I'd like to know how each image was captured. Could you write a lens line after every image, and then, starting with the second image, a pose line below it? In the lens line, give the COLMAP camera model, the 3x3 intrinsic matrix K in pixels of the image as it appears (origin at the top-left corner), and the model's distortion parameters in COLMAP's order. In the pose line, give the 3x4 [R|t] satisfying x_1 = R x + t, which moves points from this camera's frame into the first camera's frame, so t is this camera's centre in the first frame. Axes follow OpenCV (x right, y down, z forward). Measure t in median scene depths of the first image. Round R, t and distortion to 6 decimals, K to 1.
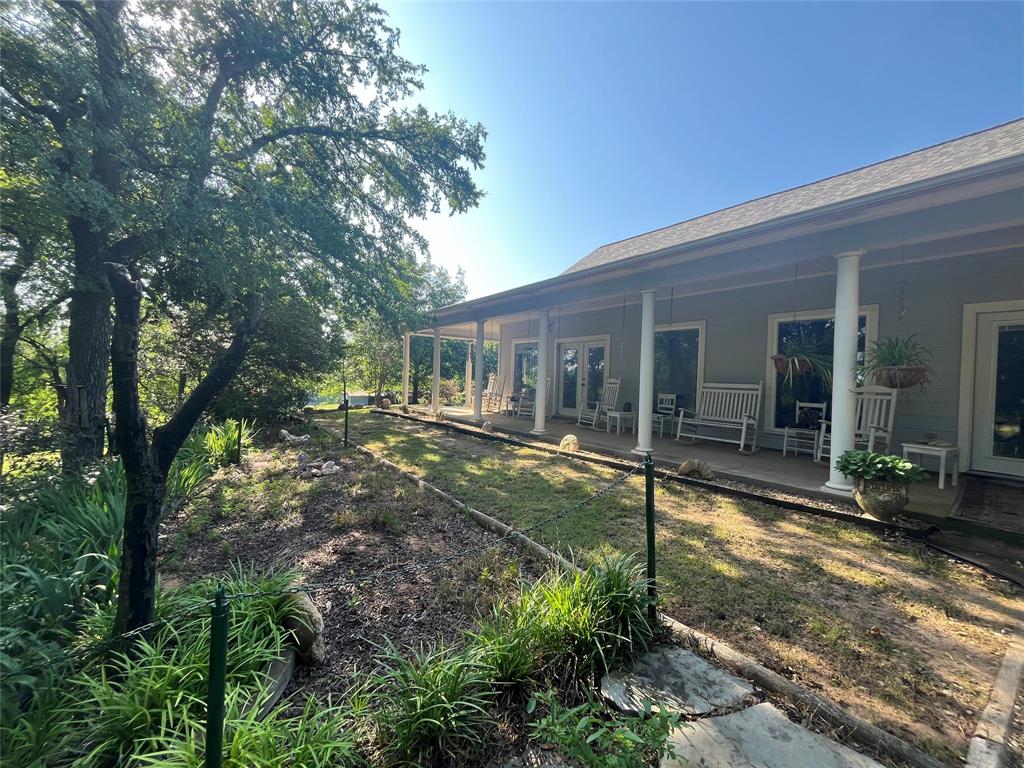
lens RADIAL K [[413.9, 0, 510.9], [0, 413.9, 381.1], [0, 0, 1]] dist [-0.006826, 0.001199]
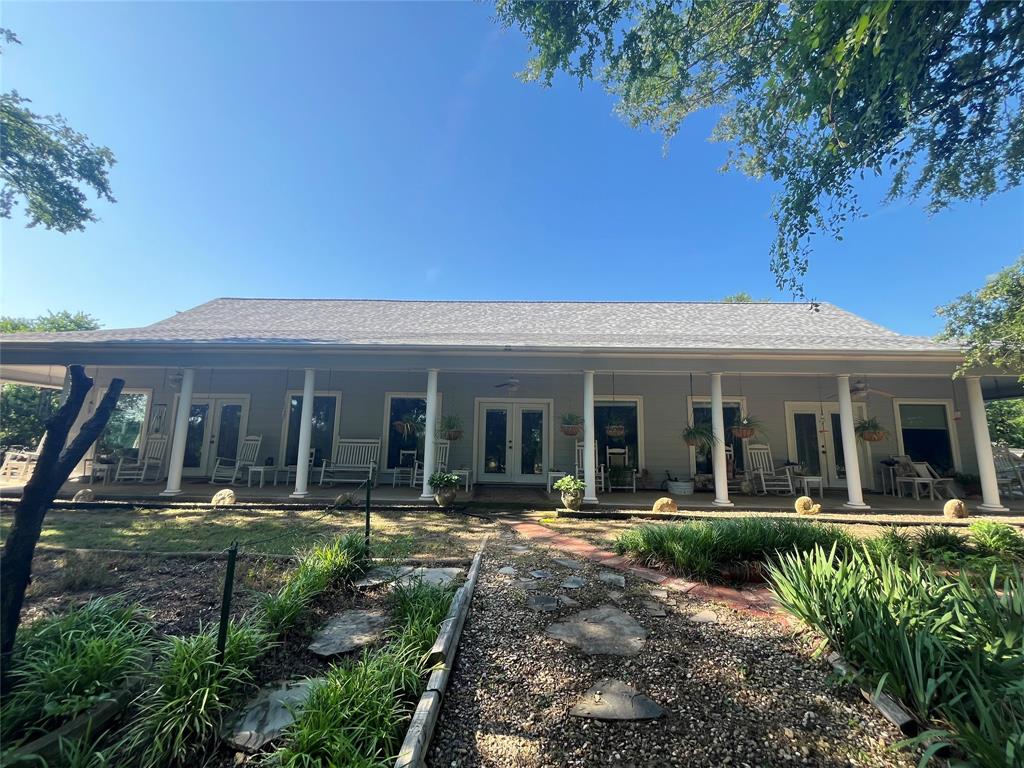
lens RADIAL K [[413.9, 0, 514.0], [0, 413.9, 380.0], [0, 0, 1]] dist [-0.006826, 0.001199]
pose [[0.603828, 0.096863, 0.791208, -0.431129], [0.010346, 0.991553, -0.129286, -0.009038], [-0.797048, 0.086252, 0.597725, -0.405407]]
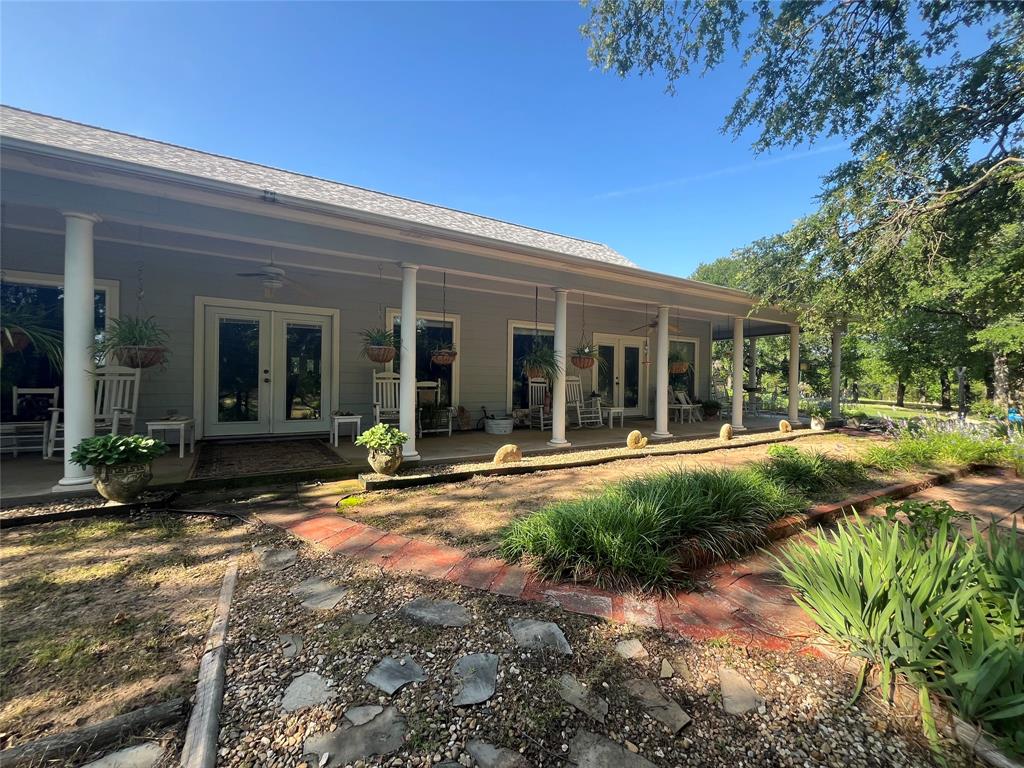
lens RADIAL K [[413.9, 0, 513.4], [0, 413.9, 380.5], [0, 0, 1]] dist [-0.006826, 0.001199]
pose [[0.088800, -0.037345, 0.995349, 0.015179], [-0.003007, 0.999282, 0.037761, 0.006074], [-0.996045, -0.006346, 0.088624, -0.000238]]
